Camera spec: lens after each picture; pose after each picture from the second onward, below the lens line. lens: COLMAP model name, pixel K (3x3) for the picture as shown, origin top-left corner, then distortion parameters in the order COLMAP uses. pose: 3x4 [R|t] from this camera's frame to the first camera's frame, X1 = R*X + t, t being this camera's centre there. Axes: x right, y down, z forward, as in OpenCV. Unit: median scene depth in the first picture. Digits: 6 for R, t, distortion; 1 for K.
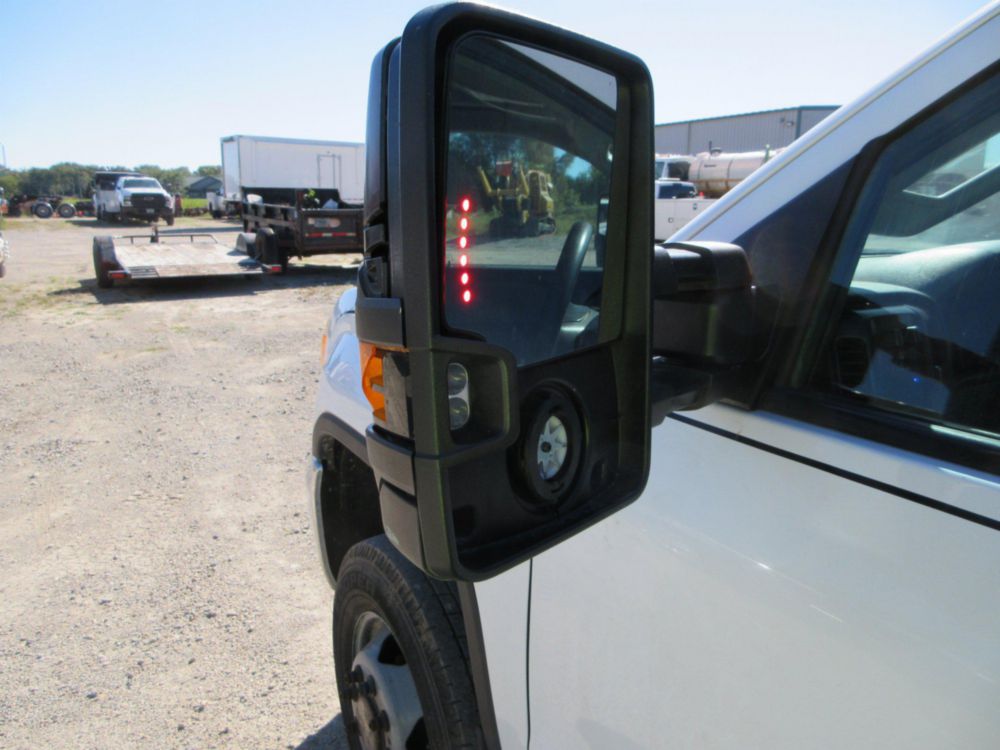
lens RADIAL K [[728.5, 0, 498.8], [0, 728.5, 371.9], [0, 0, 1]] dist [-0.016638, 0.004537]
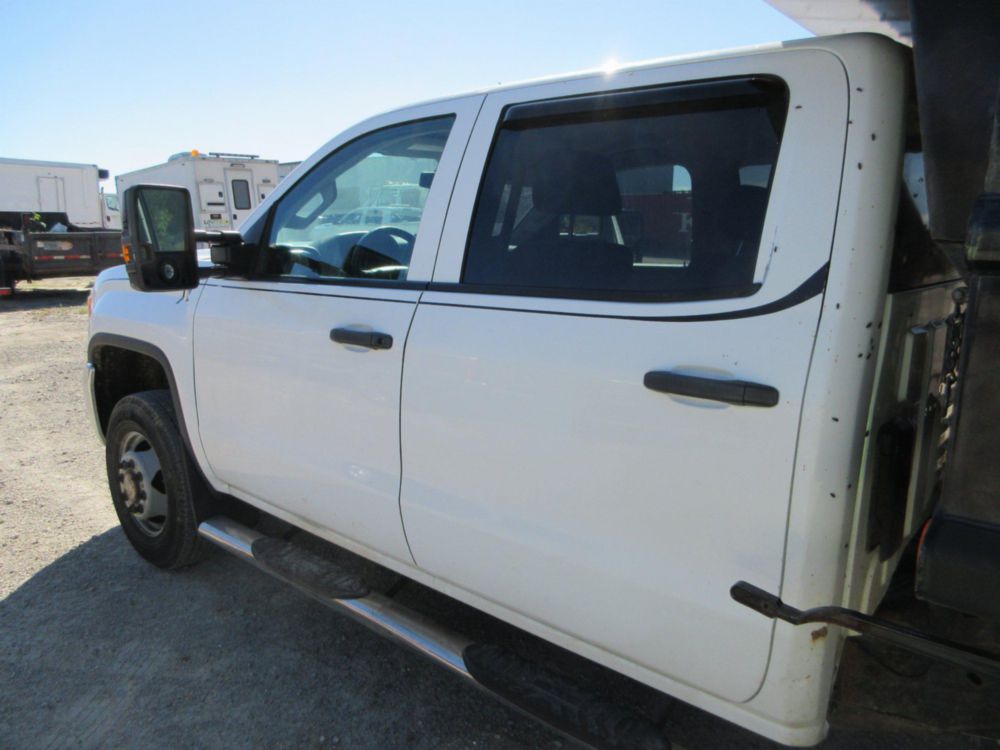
lens RADIAL K [[728.5, 0, 492.1], [0, 728.5, 372.8], [0, 0, 1]] dist [-0.016638, 0.004537]
pose [[0.950313, -0.062494, 0.304957, 0.020088], [0.071567, 0.997261, -0.018653, 0.034163], [-0.302956, 0.039552, 0.952183, -0.139887]]
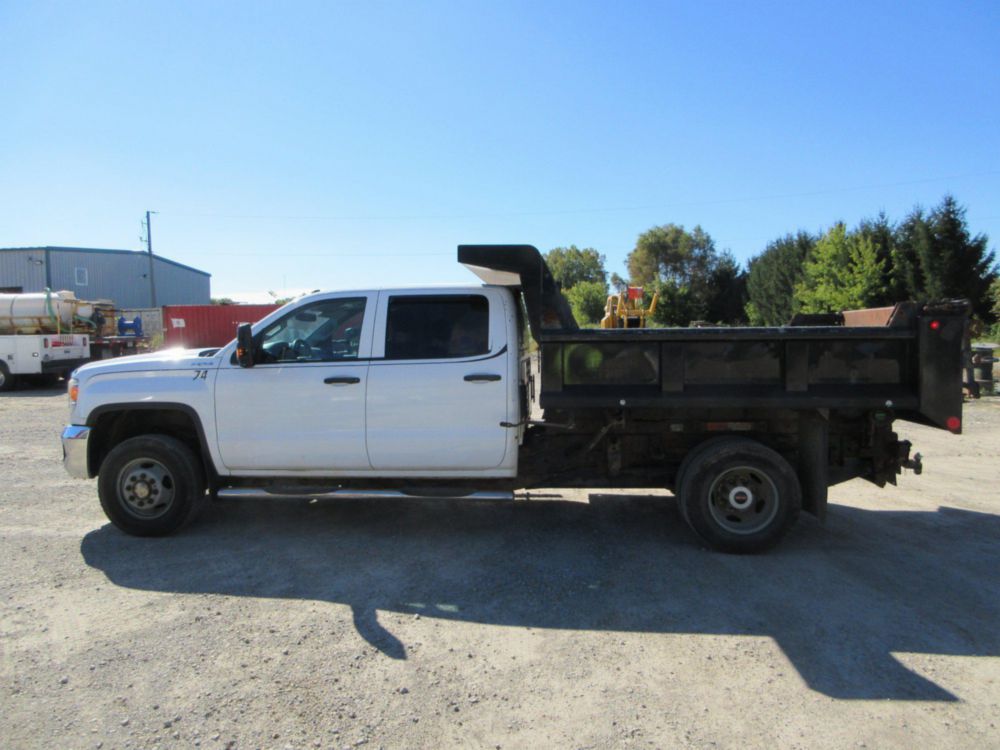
lens RADIAL K [[728.5, 0, 496.8], [0, 728.5, 372.0], [0, 0, 1]] dist [-0.016638, 0.004537]
pose [[0.582482, -0.060105, 0.810619, -0.228682], [0.202717, 0.976493, -0.073262, 0.063426], [-0.787160, 0.207000, 0.580974, -0.282915]]
